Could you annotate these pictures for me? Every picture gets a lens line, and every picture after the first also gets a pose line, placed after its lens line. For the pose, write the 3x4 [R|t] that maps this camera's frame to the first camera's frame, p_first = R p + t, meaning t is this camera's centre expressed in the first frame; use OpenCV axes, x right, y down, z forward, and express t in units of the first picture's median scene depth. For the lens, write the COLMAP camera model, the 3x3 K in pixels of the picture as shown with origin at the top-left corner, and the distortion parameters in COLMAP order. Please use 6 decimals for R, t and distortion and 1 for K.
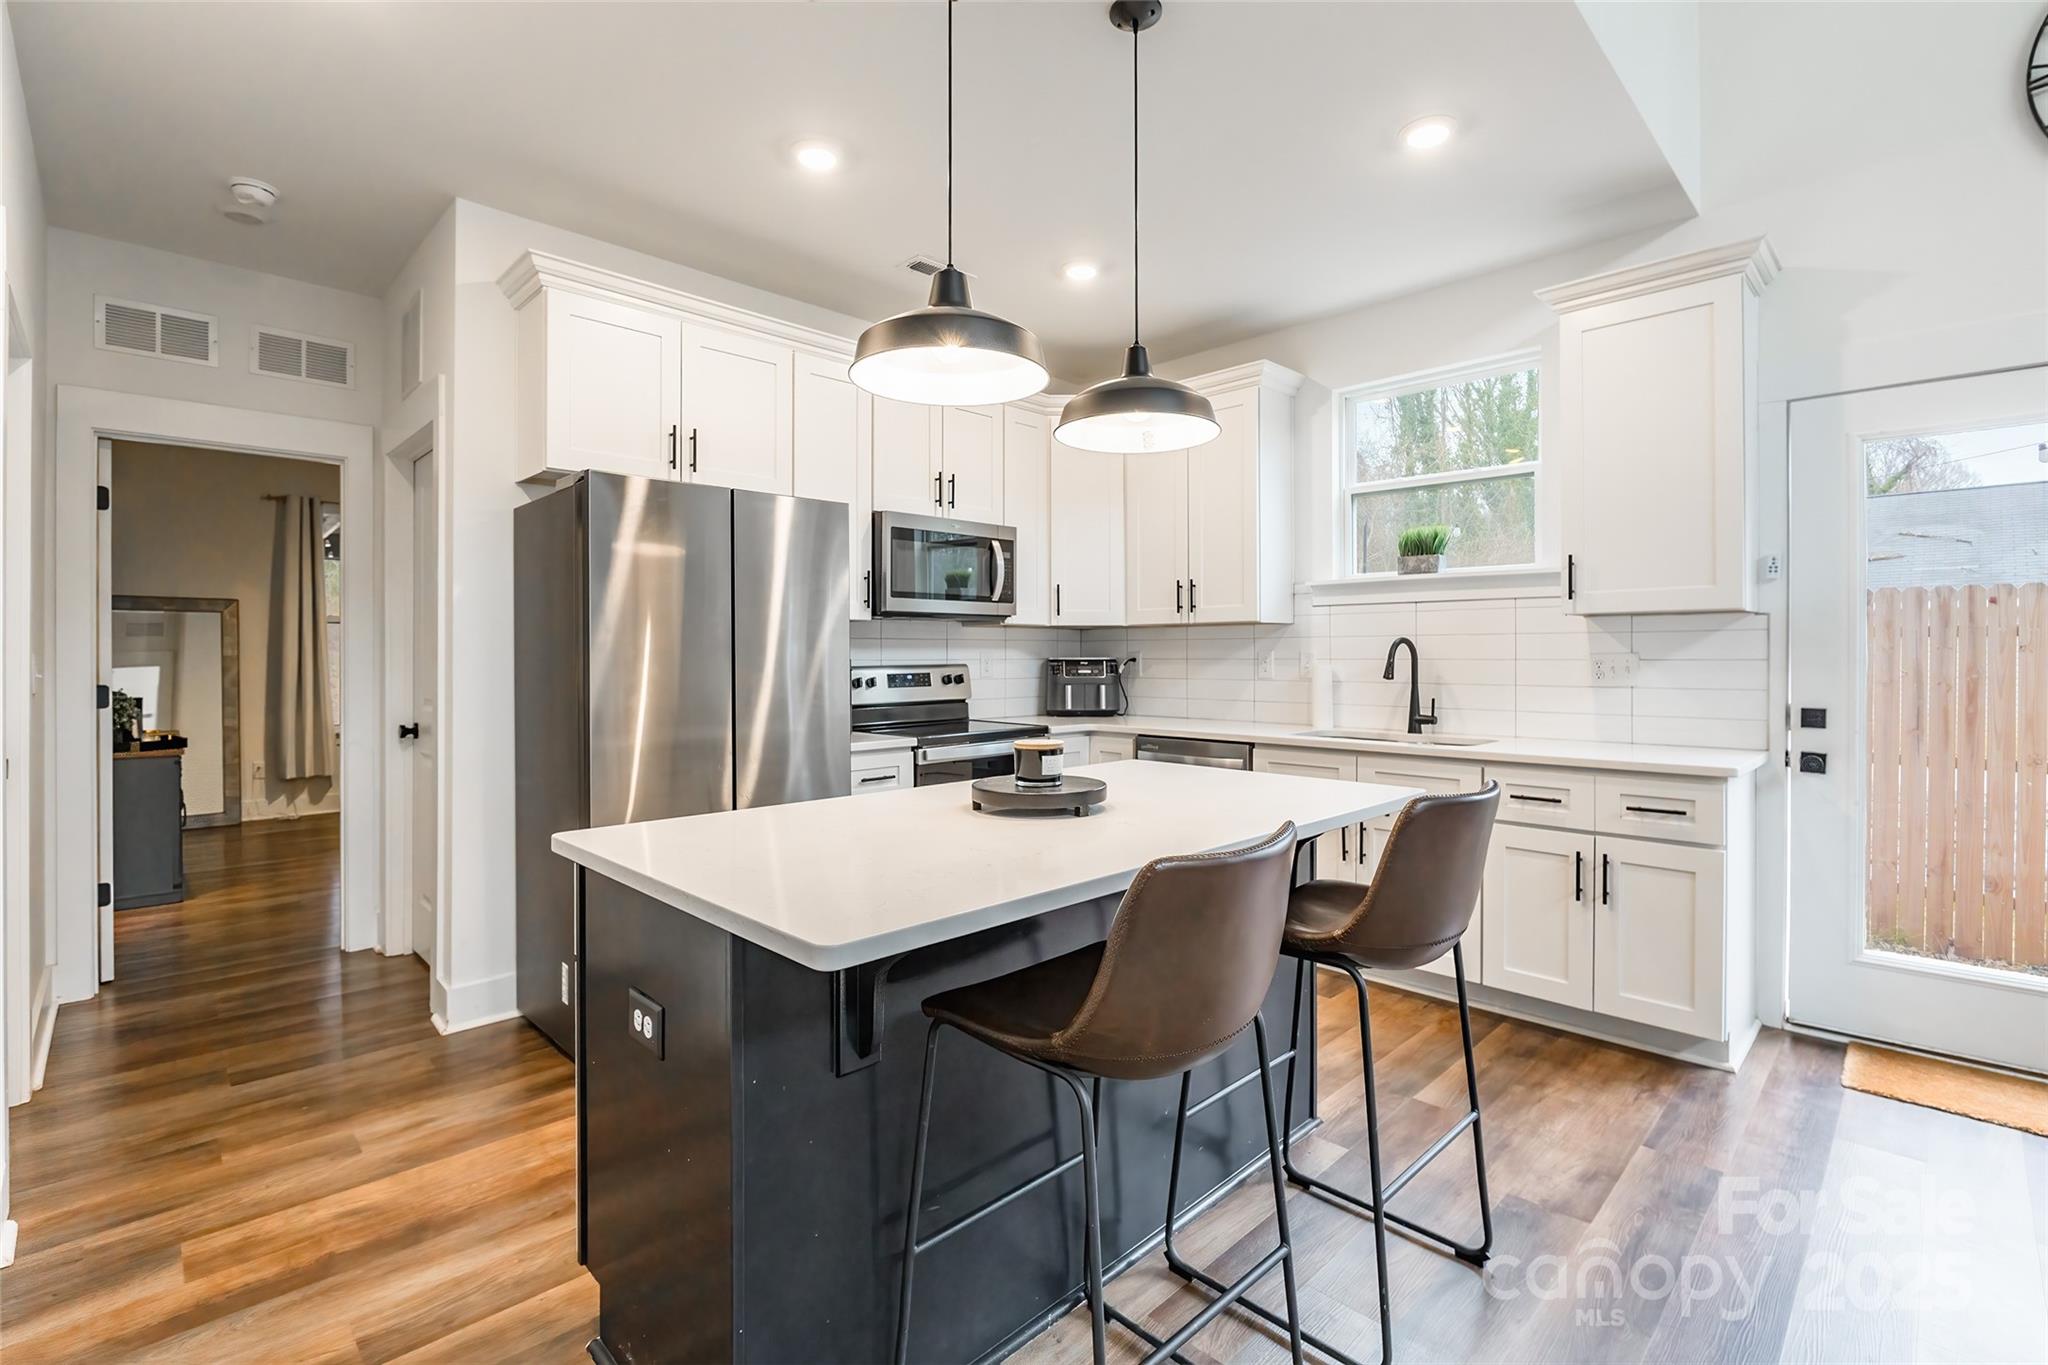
lens RADIAL K [[923.6, 0, 1015.2], [0, 923.6, 658.5], [0, 0, 1]] dist [-0.014897, 0.000269]
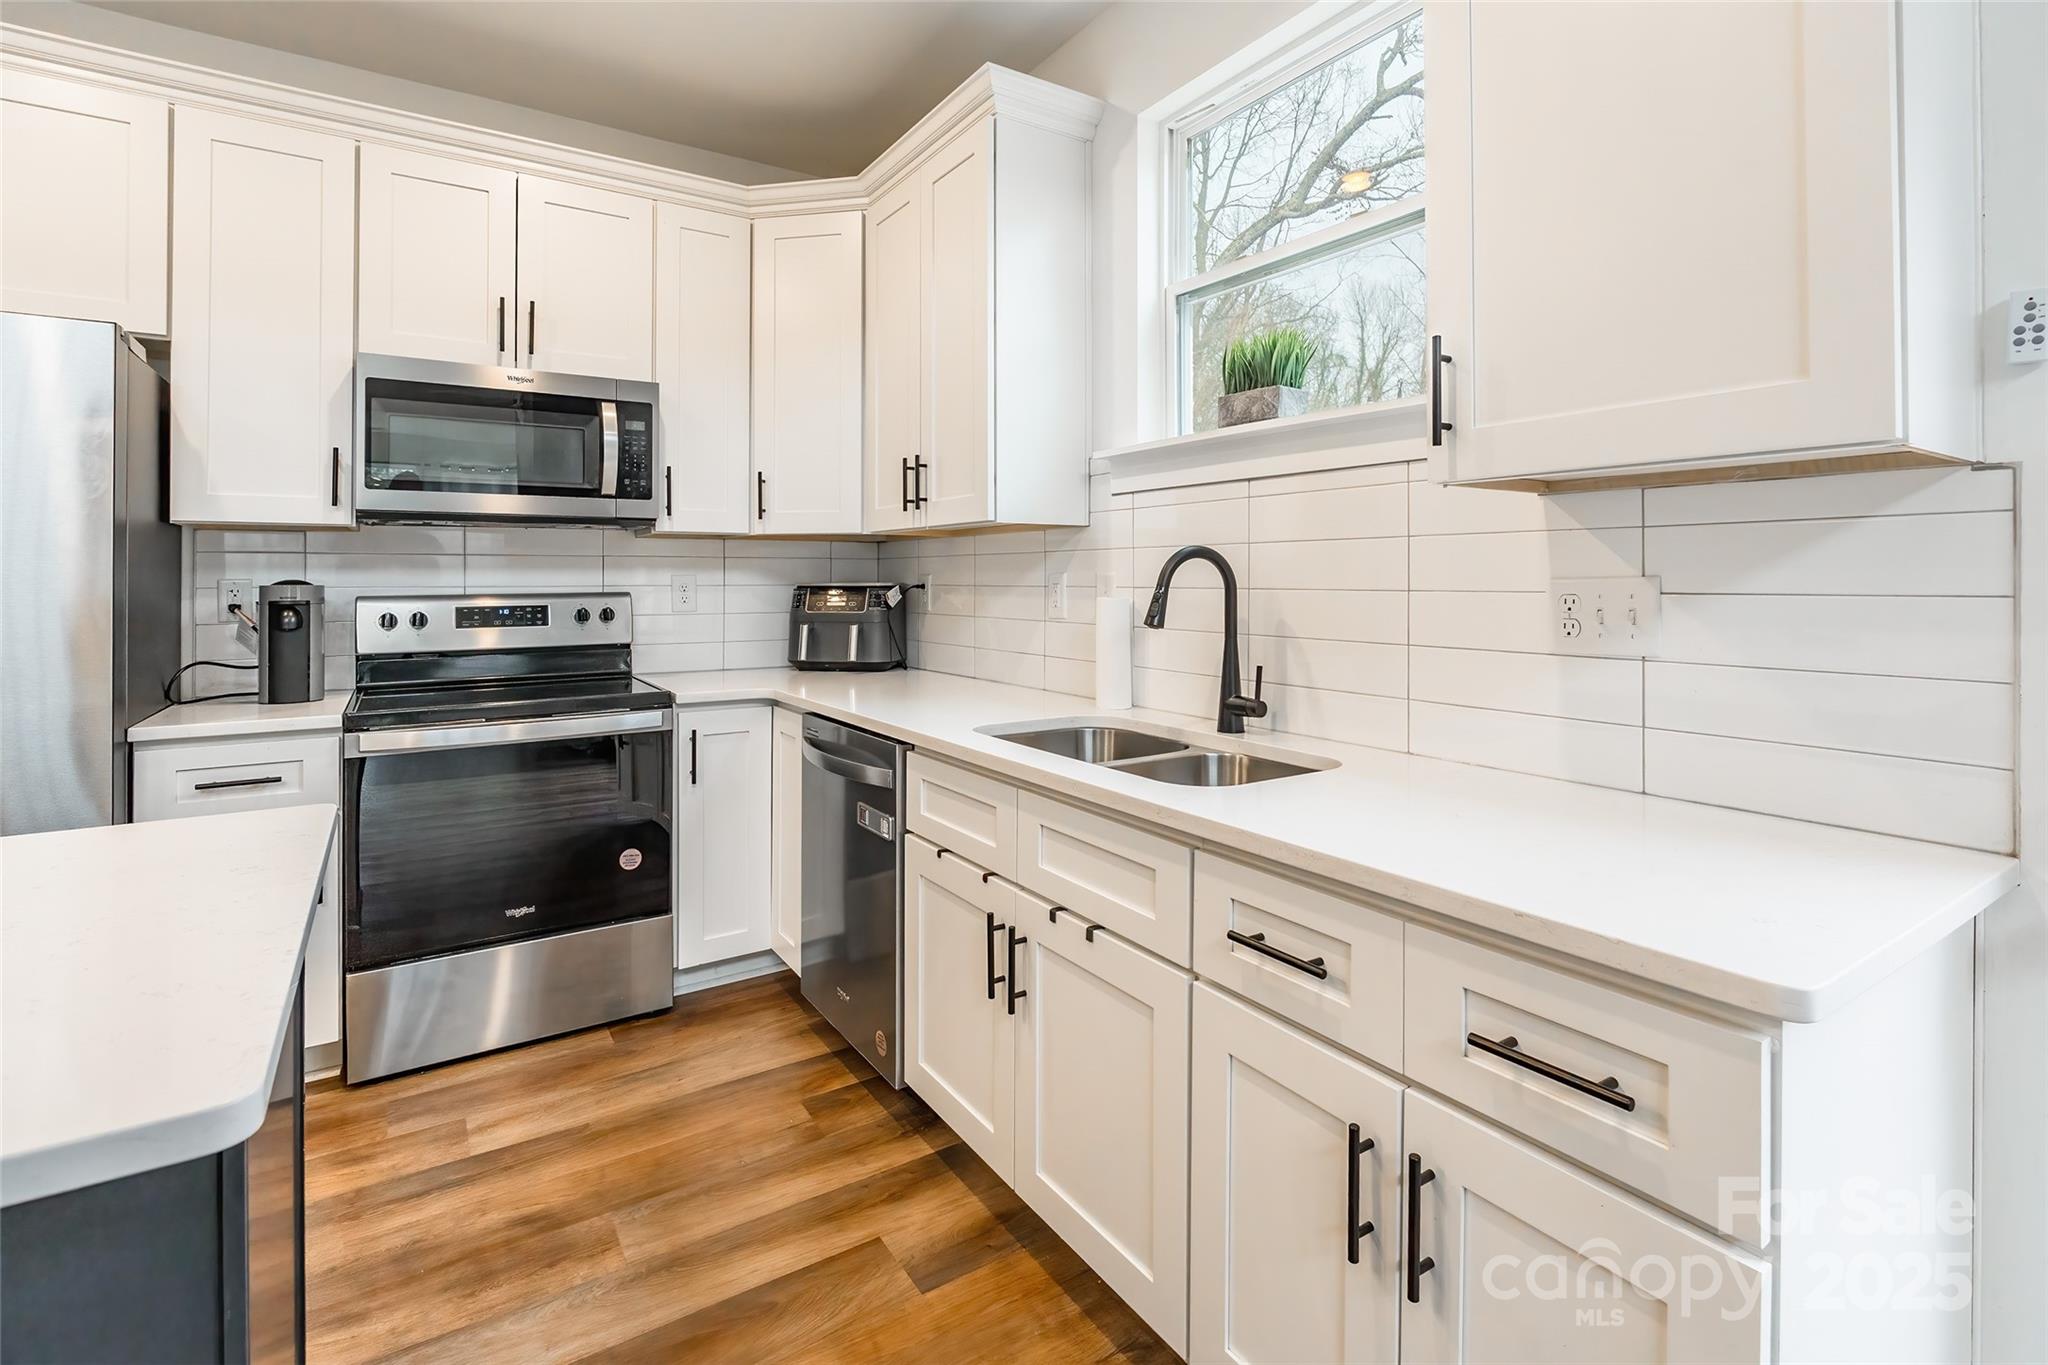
lens RADIAL K [[931.8, 0, 1011.8], [0, 931.8, 577.2], [0, 0, 1]] dist [-0.002627, -0.000098]
pose [[0.977455, 0.001121, -0.211141, 0.402340], [-0.002070, 0.999989, -0.004276, -0.002895], [0.211134, 0.004616, 0.977446, 0.440447]]
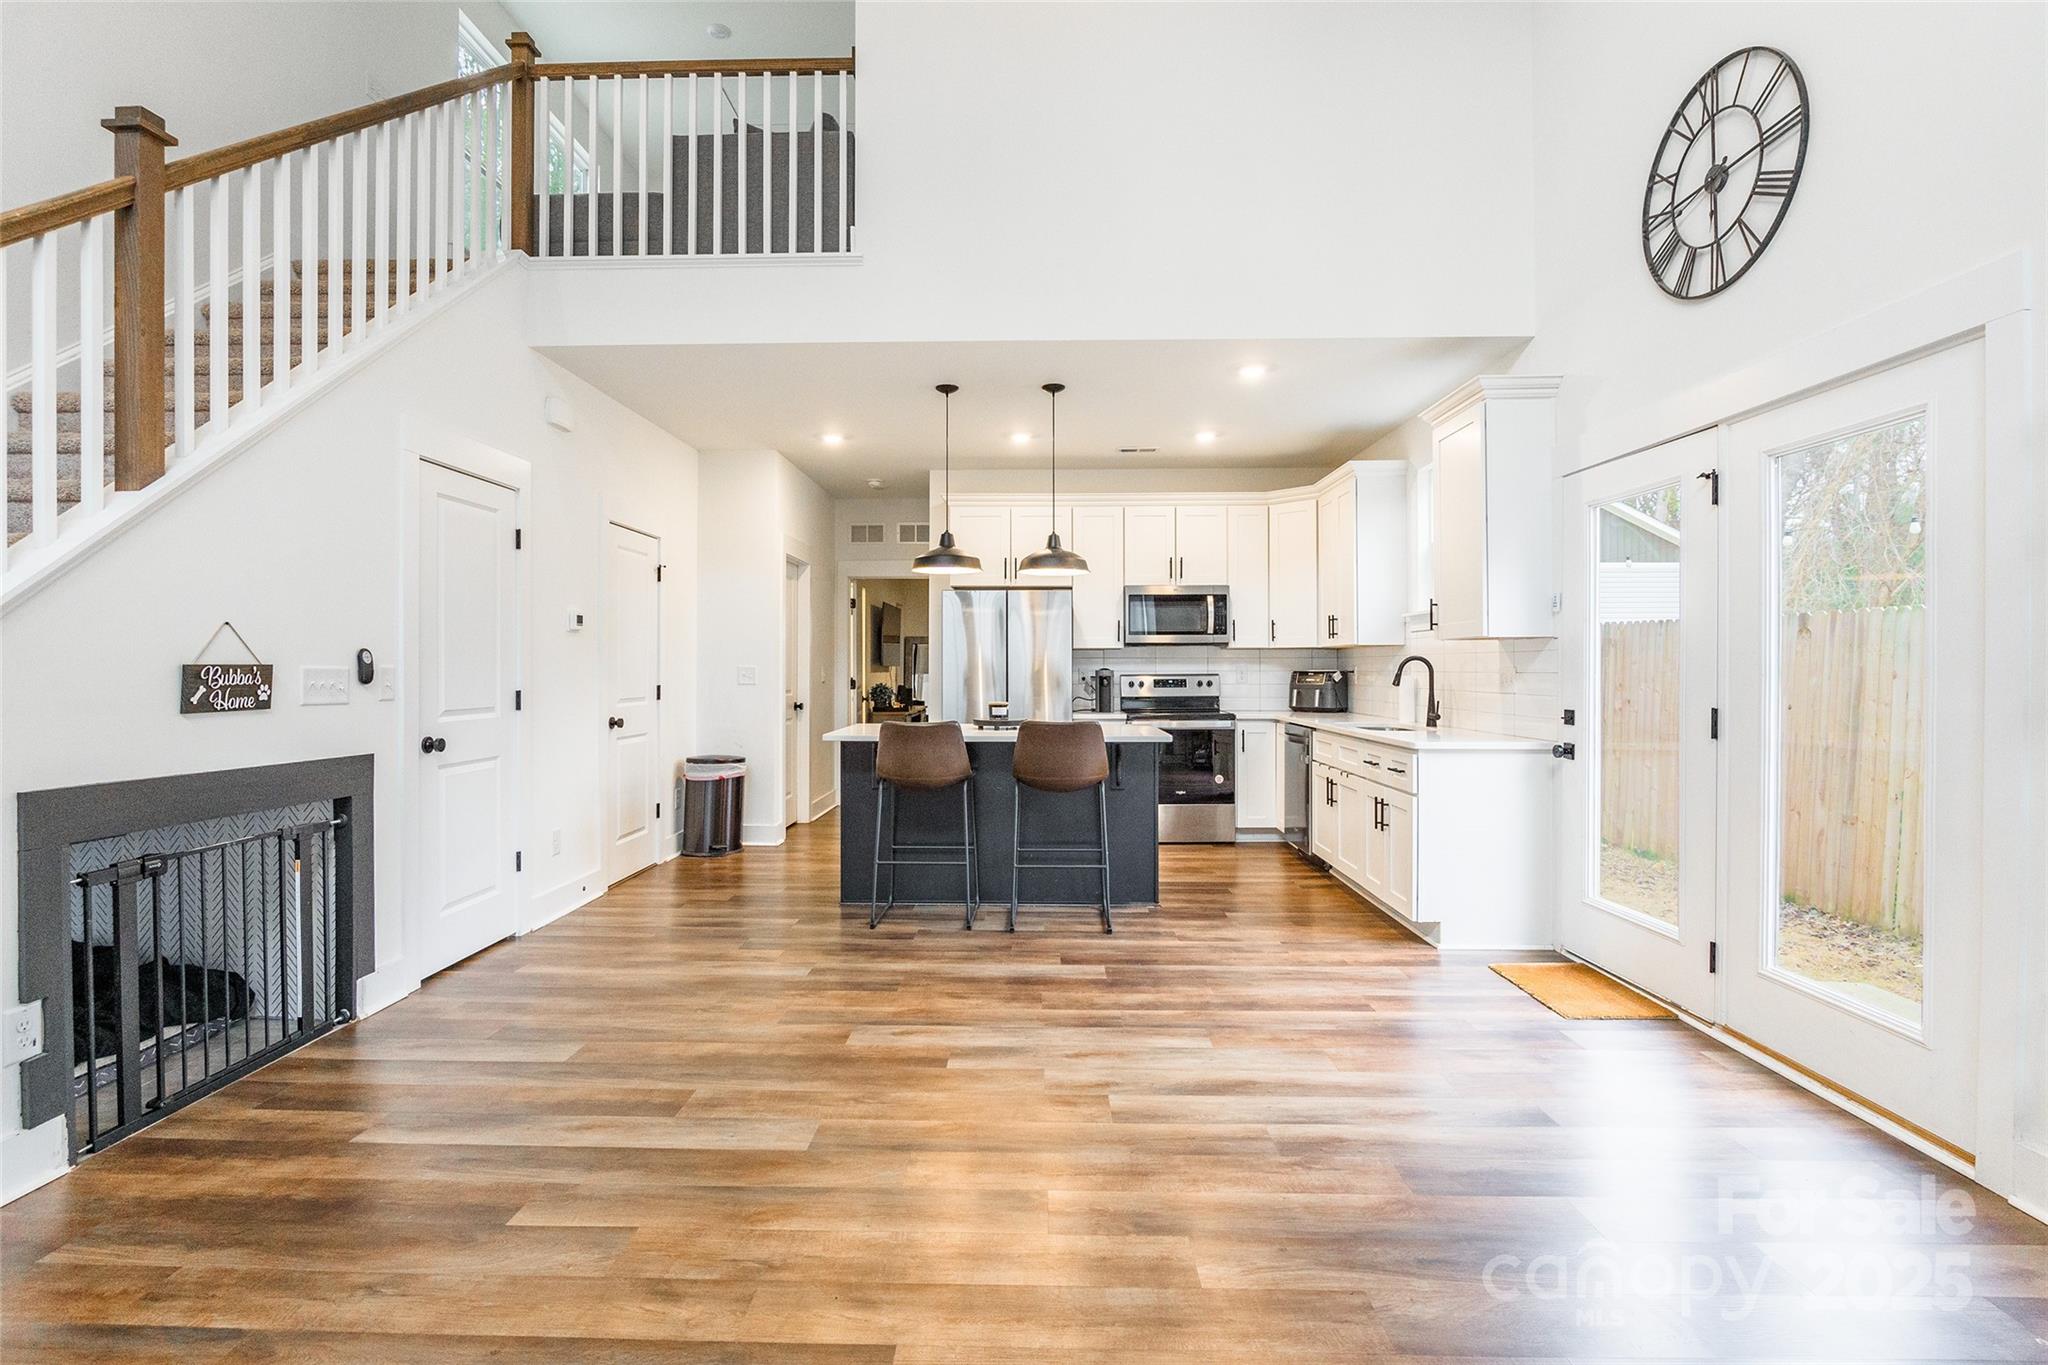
lens RADIAL K [[972.6, 0, 1029.8], [0, 972.6, 653.4], [0, 0, 1]] dist [0.000199, 0.000384]
pose [[0.698610, -0.009031, -0.715446, 0.987439], [-0.003795, 0.999859, -0.016327, -0.000520], [0.715493, 0.014122, 0.698477, -0.399772]]
